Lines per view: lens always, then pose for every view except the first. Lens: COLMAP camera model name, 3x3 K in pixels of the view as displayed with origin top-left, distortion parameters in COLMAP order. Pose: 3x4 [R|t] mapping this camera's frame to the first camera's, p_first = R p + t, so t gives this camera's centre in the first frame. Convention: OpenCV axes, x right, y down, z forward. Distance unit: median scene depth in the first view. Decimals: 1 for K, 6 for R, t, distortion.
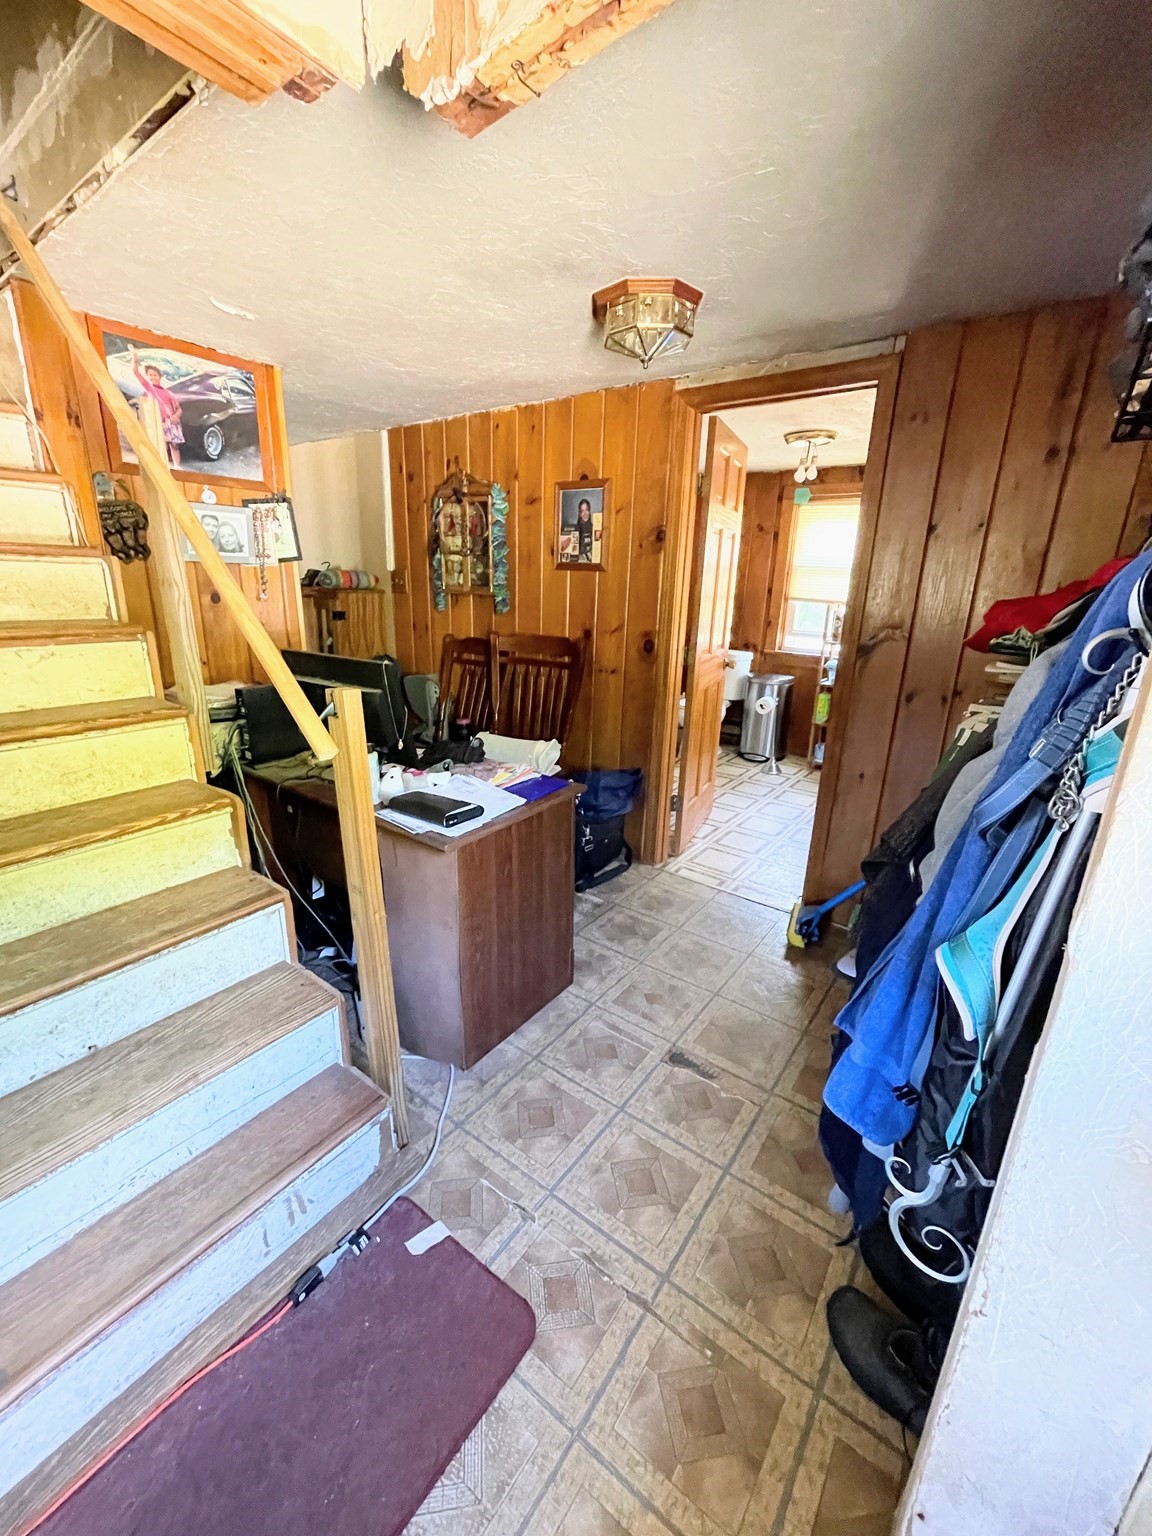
lens RADIAL K [[620.5, 0, 576.0], [0, 620.5, 768.0], [0, 0, 1]] dist [-0.000390, -0.000048]
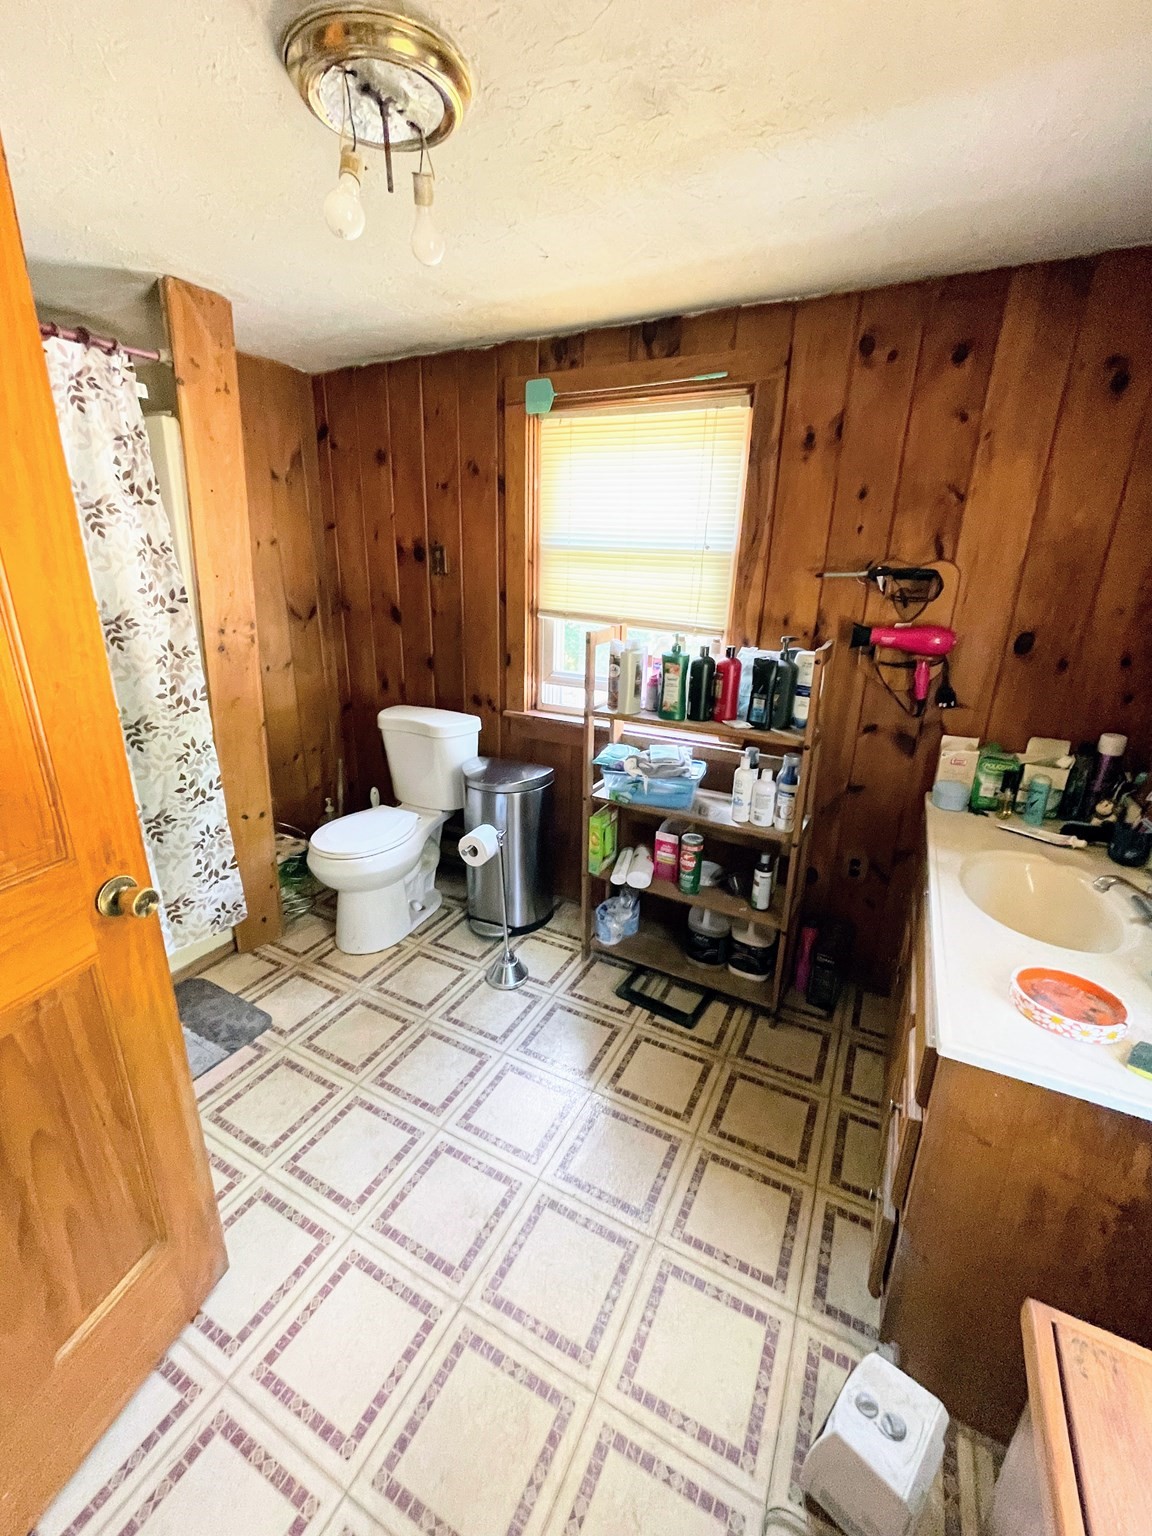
lens RADIAL K [[620.5, 0, 576.0], [0, 620.5, 768.0], [0, 0, 1]] dist [-0.000390, -0.000048]
pose [[0.986993, -0.057134, 0.150270, 0.295764], [0.052258, 0.997977, 0.036203, -0.165932], [-0.152035, -0.027879, 0.987982, 0.504214]]
